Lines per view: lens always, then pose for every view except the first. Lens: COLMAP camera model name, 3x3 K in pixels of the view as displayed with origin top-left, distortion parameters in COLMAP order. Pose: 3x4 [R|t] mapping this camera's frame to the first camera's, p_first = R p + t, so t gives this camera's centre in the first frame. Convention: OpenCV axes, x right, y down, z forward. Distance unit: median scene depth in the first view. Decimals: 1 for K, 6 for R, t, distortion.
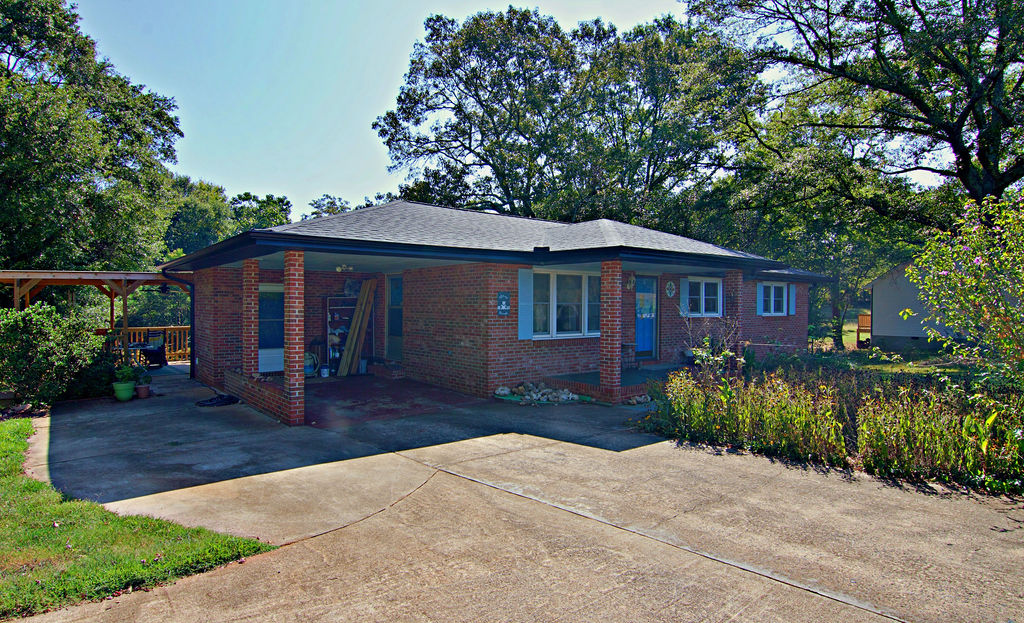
lens RADIAL K [[570.4, 0, 503.9], [0, 570.4, 312.8], [0, 0, 1]] dist [-0.008849, -0.000931]
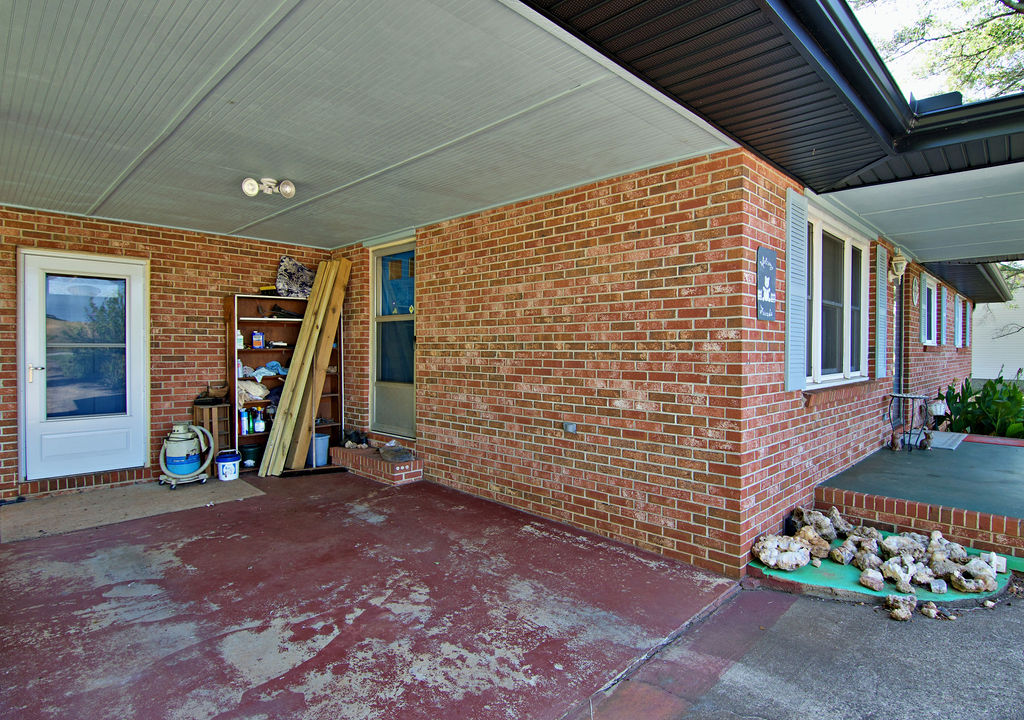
lens RADIAL K [[556.8, 0, 517.6], [0, 556.8, 355.5], [0, 0, 1]] dist [-0.004727, -0.003633]
pose [[0.992800, -0.001341, 0.119780, -0.147950], [0.001830, 0.999990, -0.003970, 0.021382], [-0.119774, 0.004161, 0.992792, 0.556758]]
